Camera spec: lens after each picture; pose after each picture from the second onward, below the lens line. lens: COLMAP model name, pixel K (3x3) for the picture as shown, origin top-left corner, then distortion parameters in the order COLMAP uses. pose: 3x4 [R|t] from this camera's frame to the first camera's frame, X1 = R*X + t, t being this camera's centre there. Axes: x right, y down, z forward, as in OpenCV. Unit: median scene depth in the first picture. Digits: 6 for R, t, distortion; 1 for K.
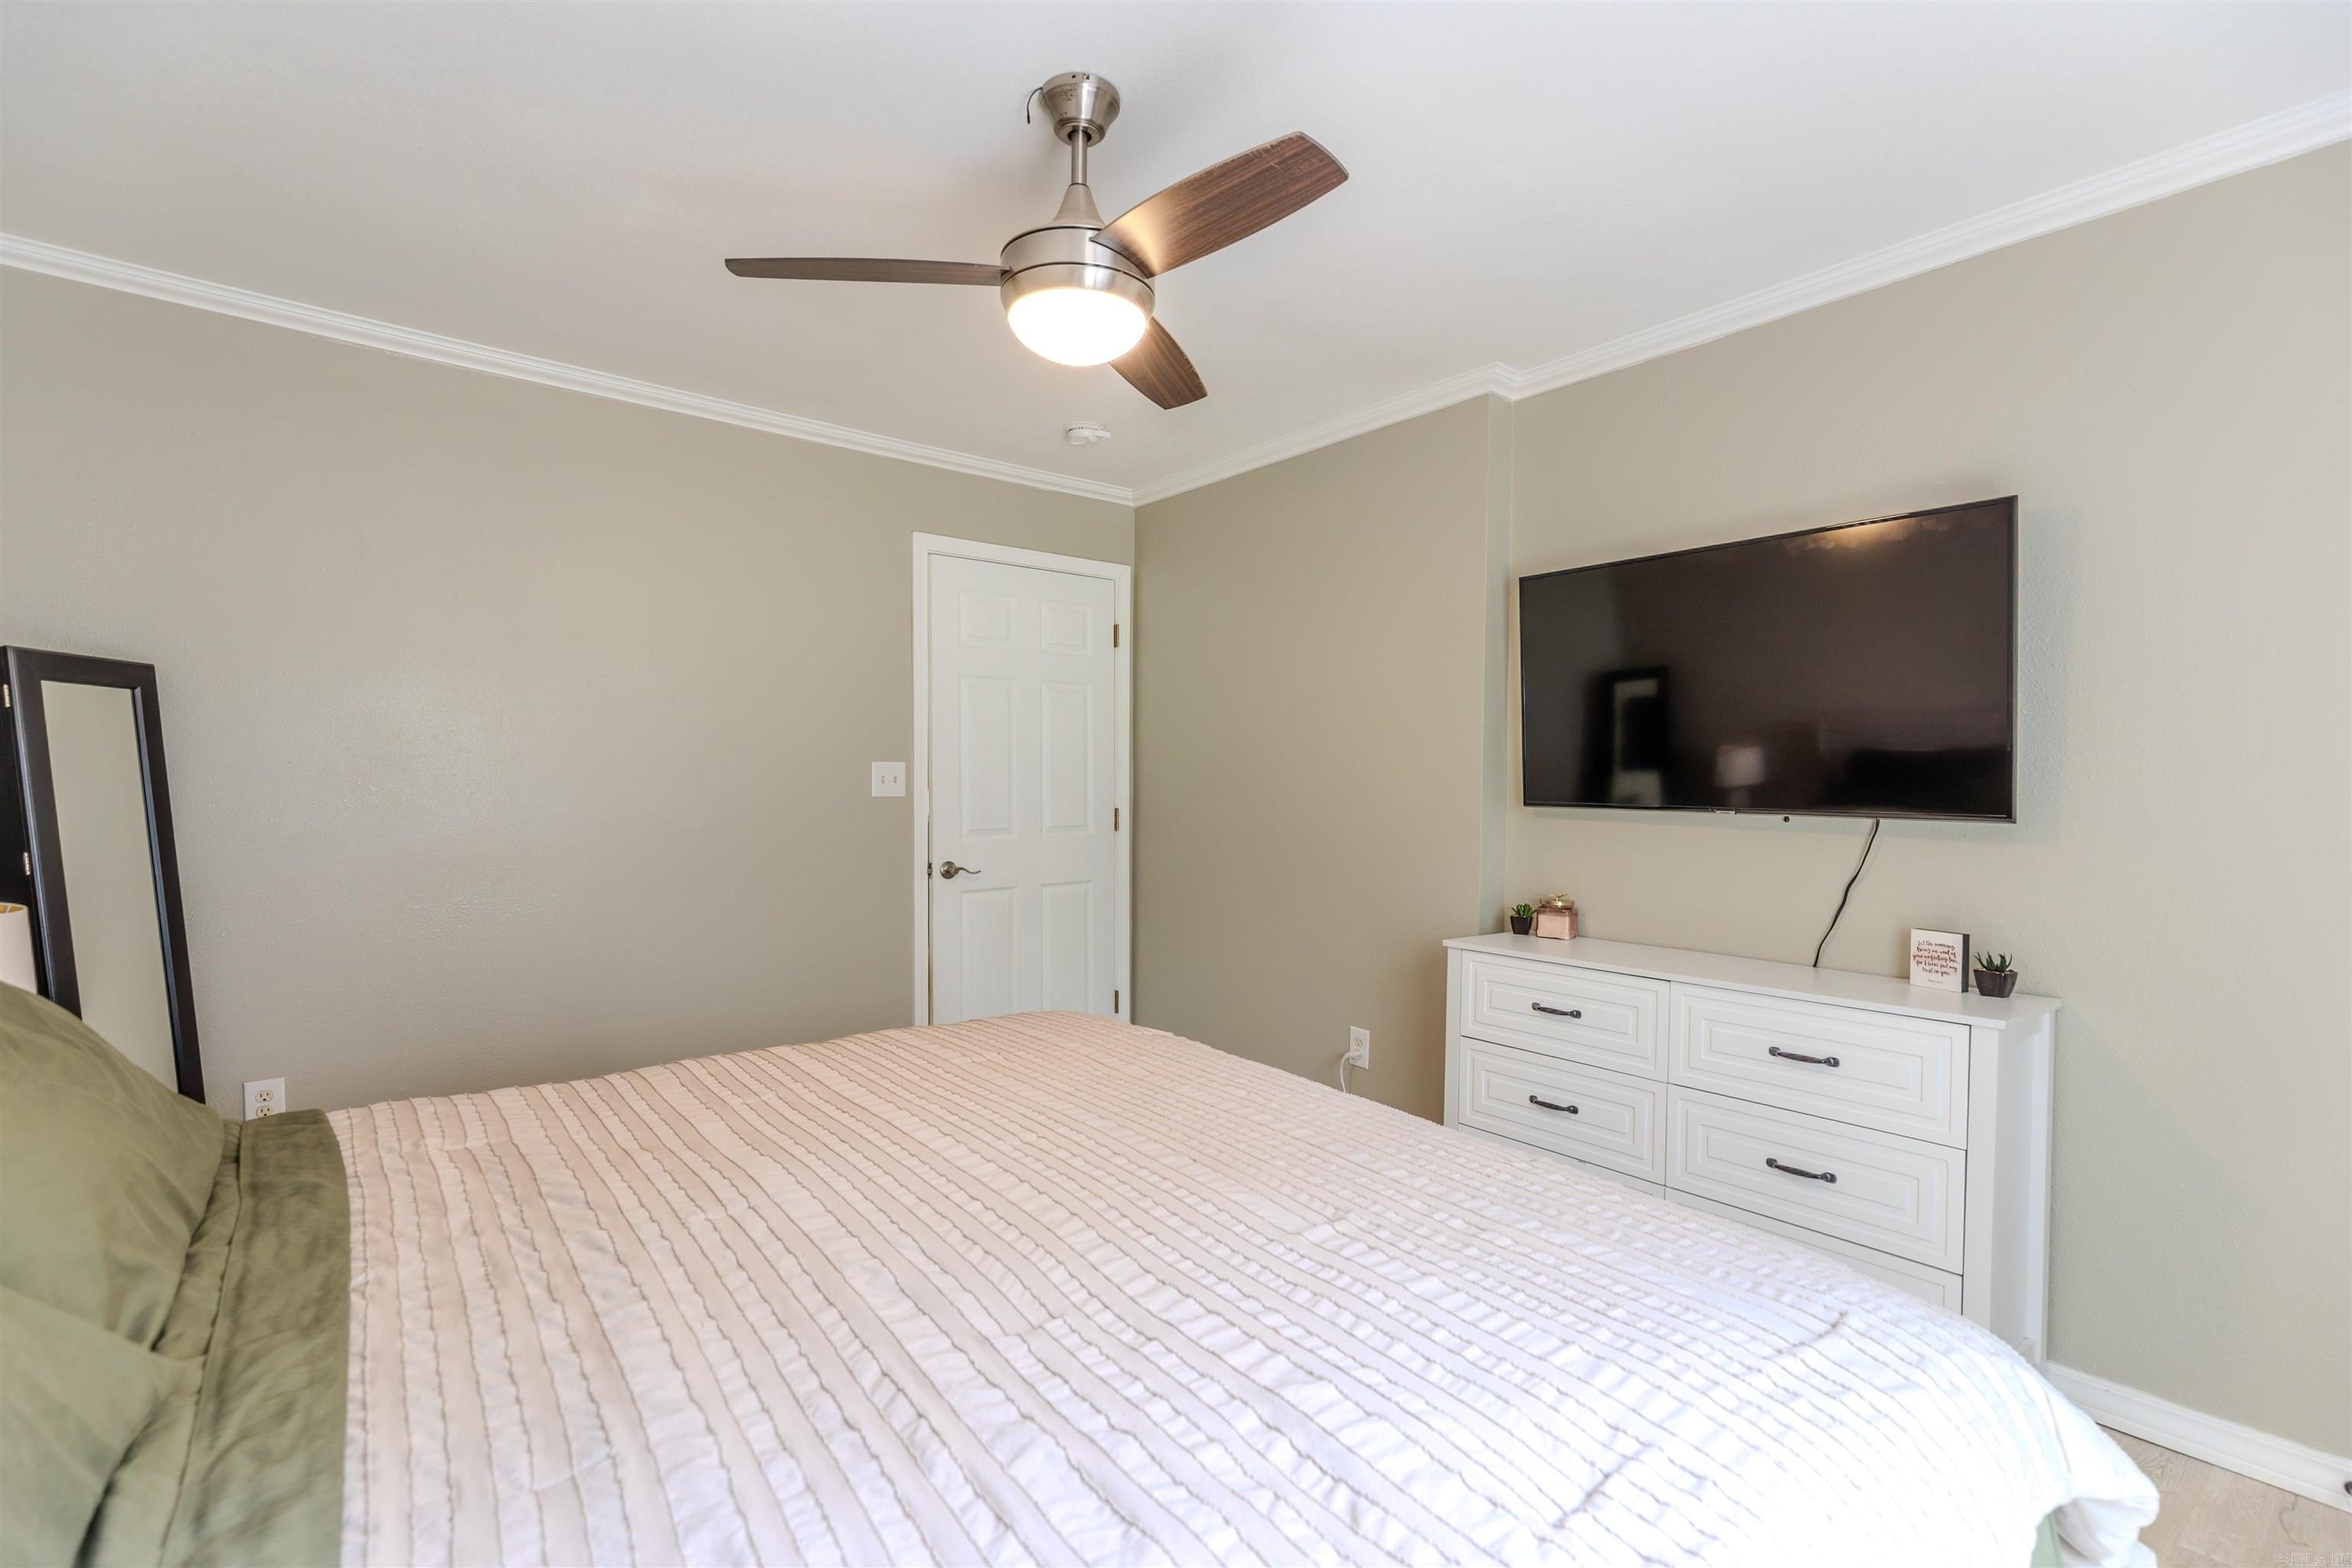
lens RADIAL K [[1028.6, 0, 1175.5], [0, 1028.6, 759.2], [0, 0, 1]] dist [0.000999, 0.000107]
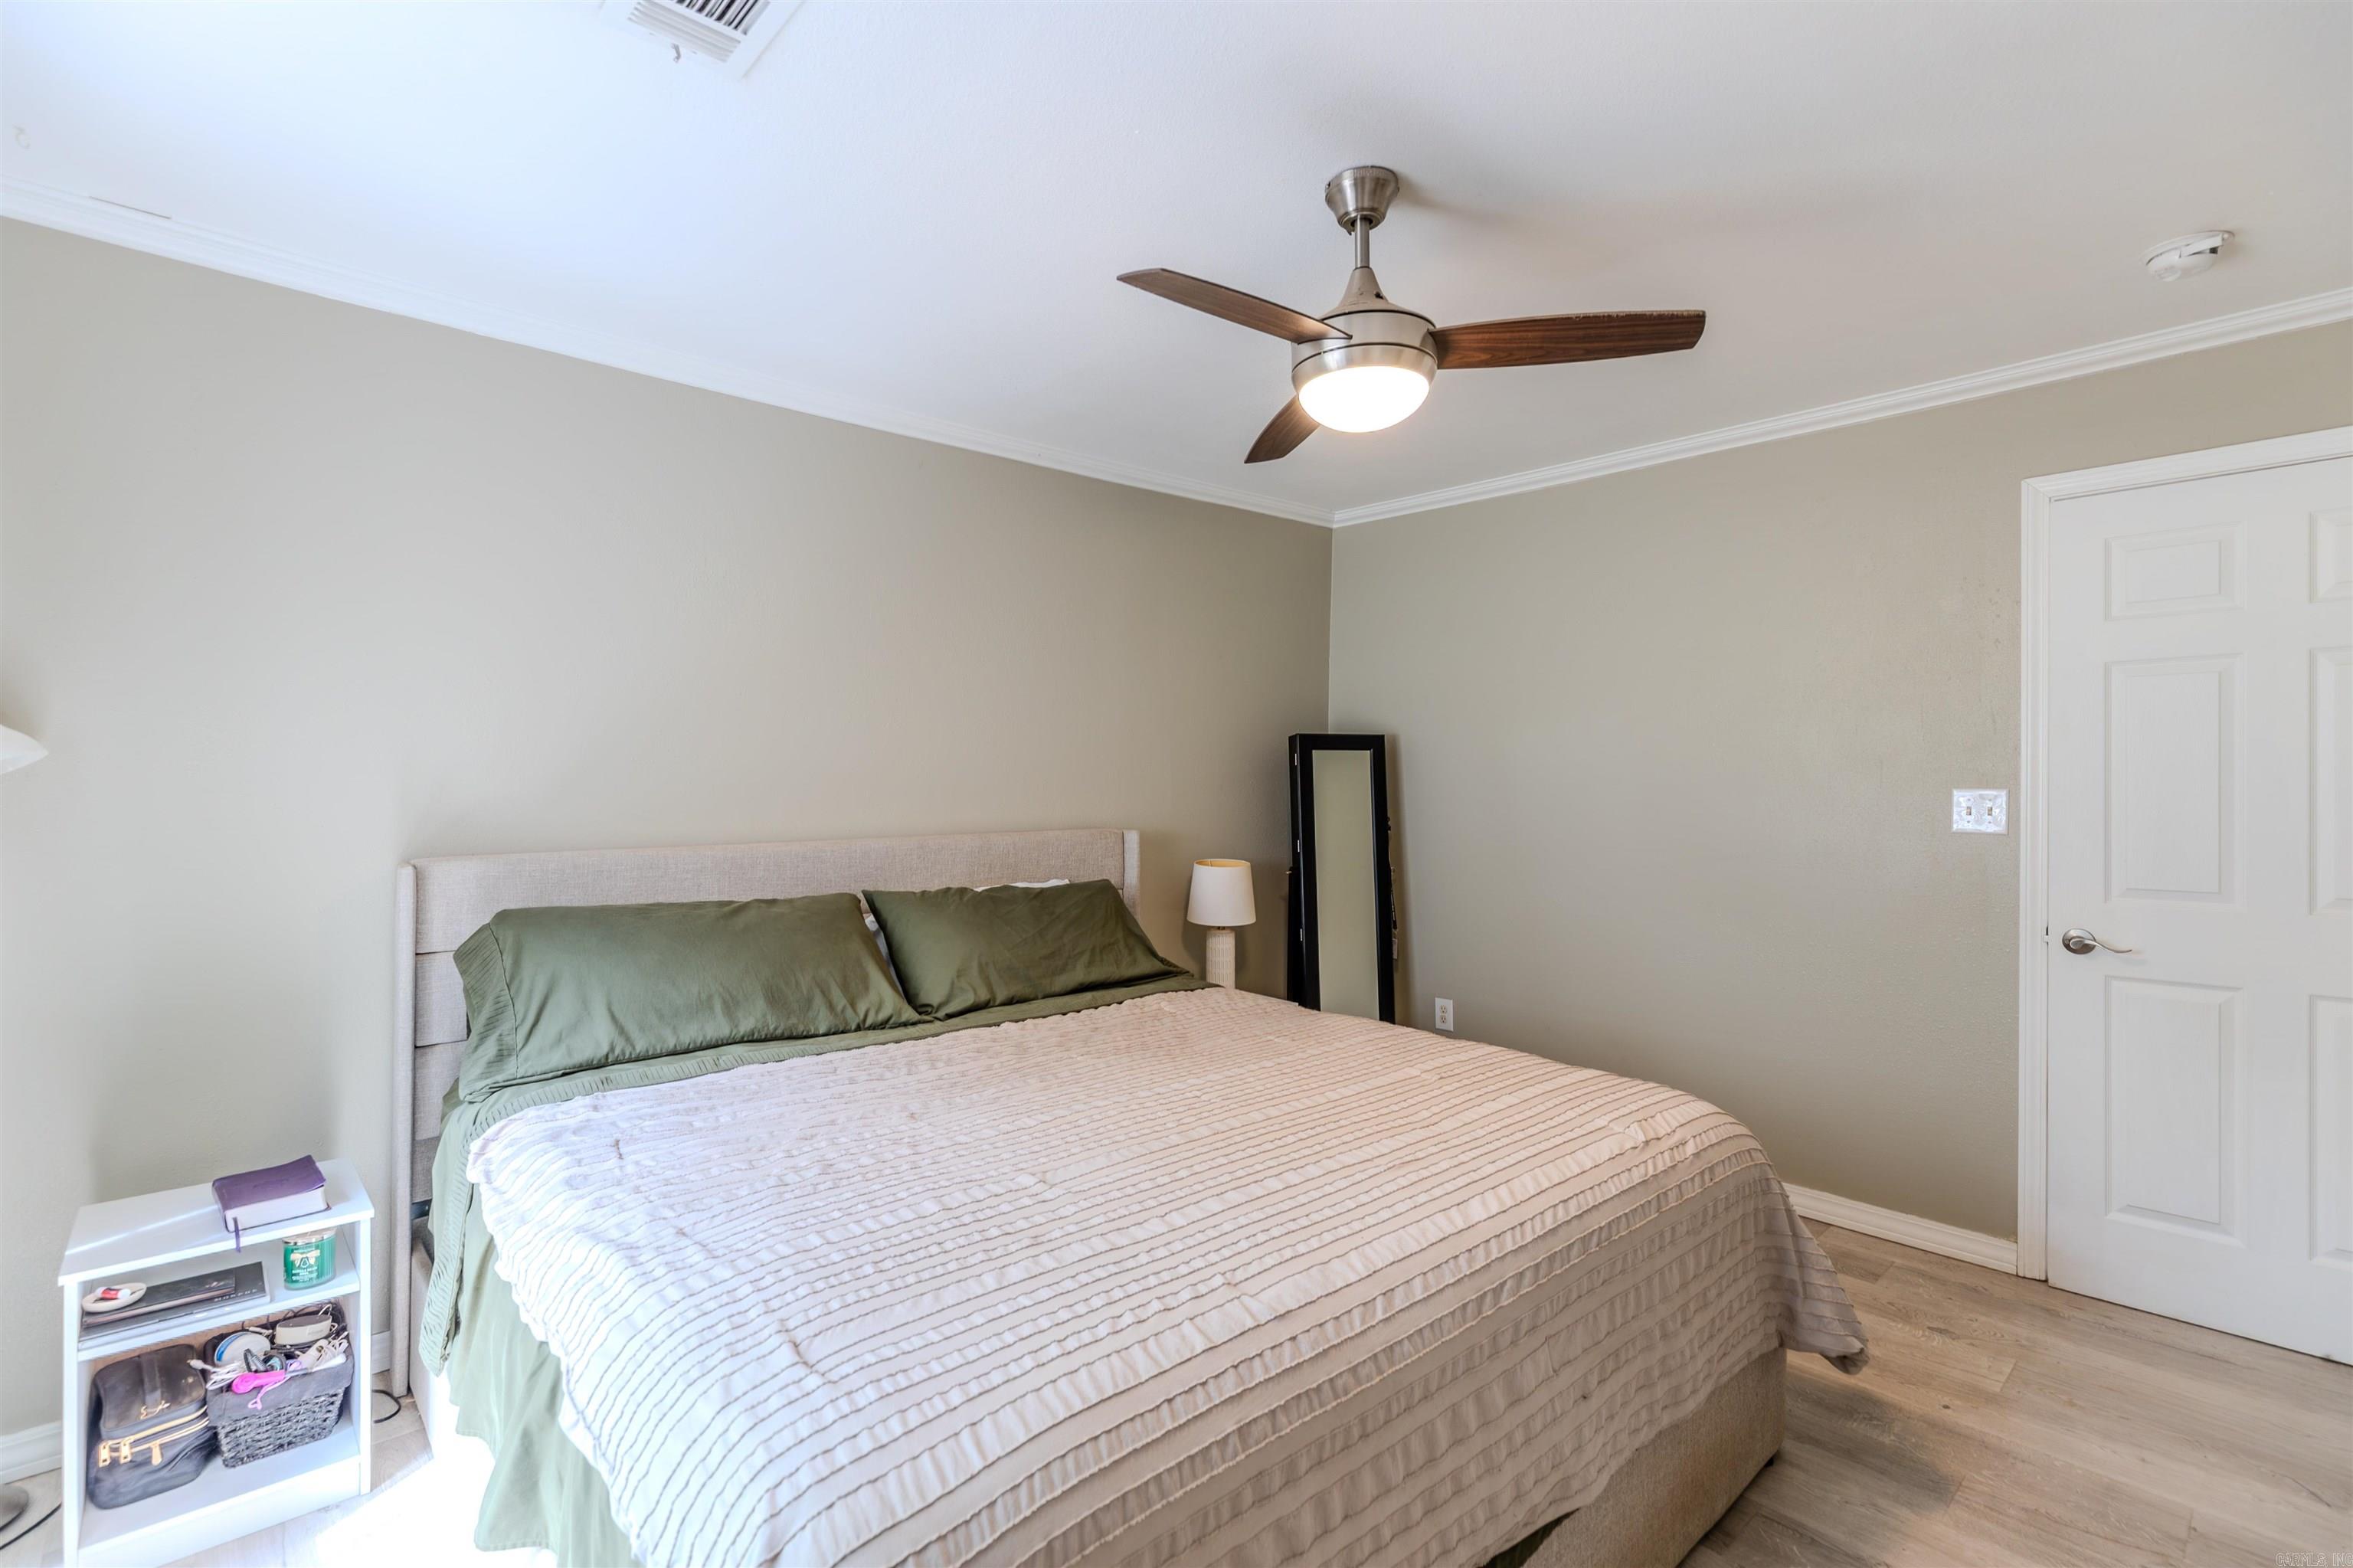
lens RADIAL K [[1029.0, 0, 1176.0], [0, 1029.0, 759.2], [0, 0, 1]] dist [0.000999, 0.000107]
pose [[0.102713, -0.028465, -0.994304, 0.613843], [0.012694, 0.999547, -0.027303, -0.009371], [0.994630, -0.009817, 0.103028, 0.450899]]
